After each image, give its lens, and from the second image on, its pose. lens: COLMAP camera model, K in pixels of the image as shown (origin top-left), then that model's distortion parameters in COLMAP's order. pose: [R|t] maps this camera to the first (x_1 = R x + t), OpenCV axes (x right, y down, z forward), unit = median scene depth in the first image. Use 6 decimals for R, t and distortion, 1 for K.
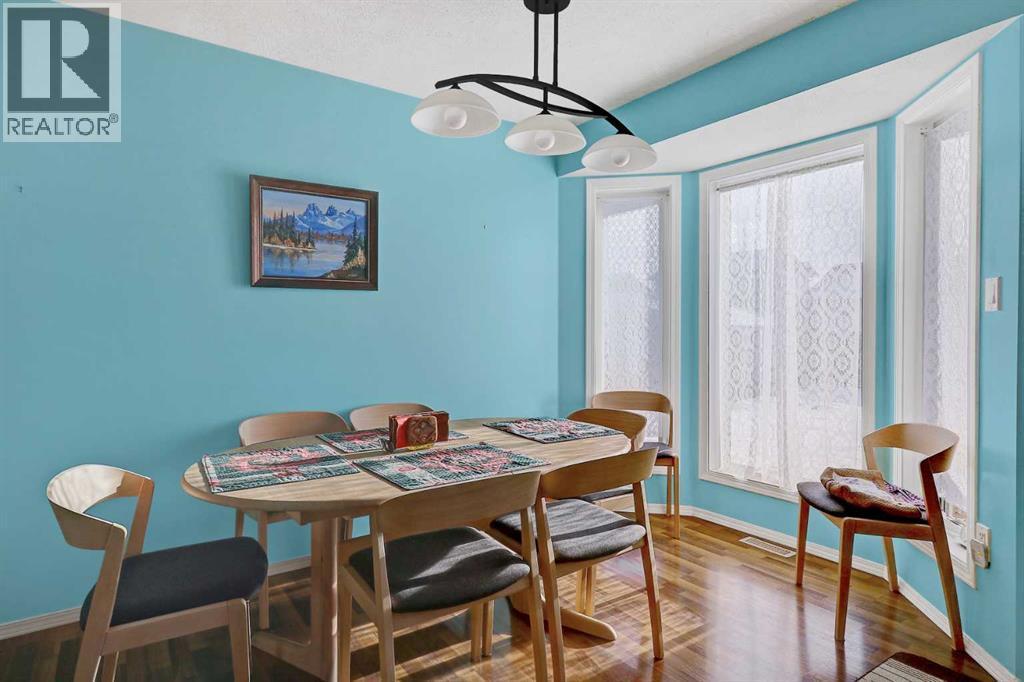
lens RADIAL K [[561.1, 0, 509.5], [0, 561.1, 337.4], [0, 0, 1]] dist [0.008487, -0.000484]
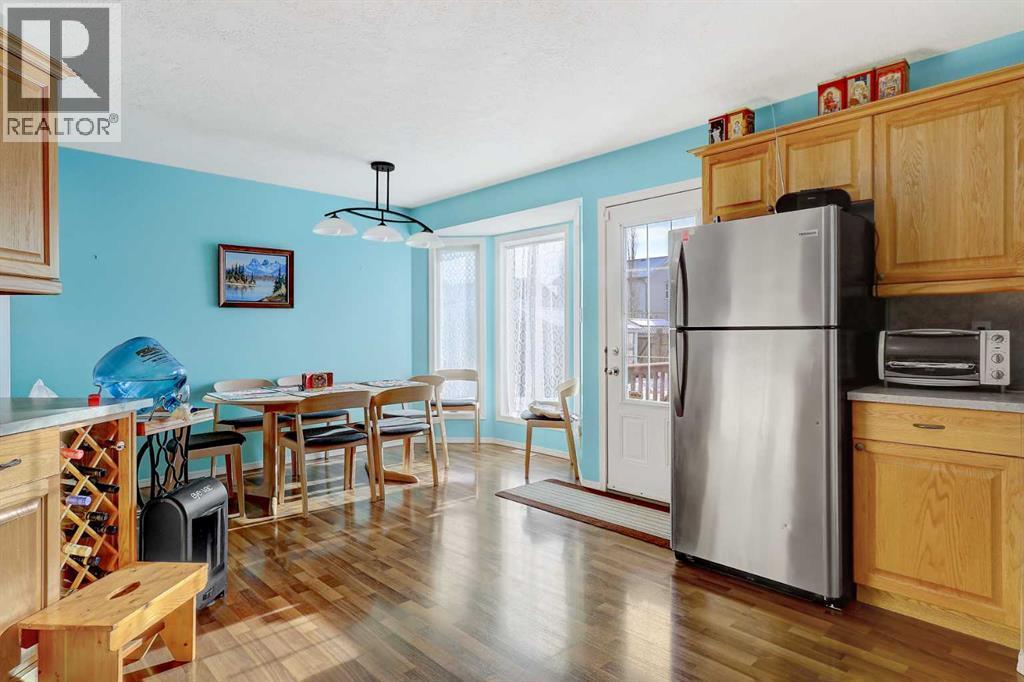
lens RADIAL K [[561.1, 0, 510.4], [0, 561.1, 337.7], [0, 0, 1]] dist [0.008487, -0.000484]
pose [[0.988542, -0.005954, 0.150831, 0.166936], [0.006470, 0.999975, -0.002932, 0.014893], [-0.150810, 0.003874, 0.988555, -0.835488]]
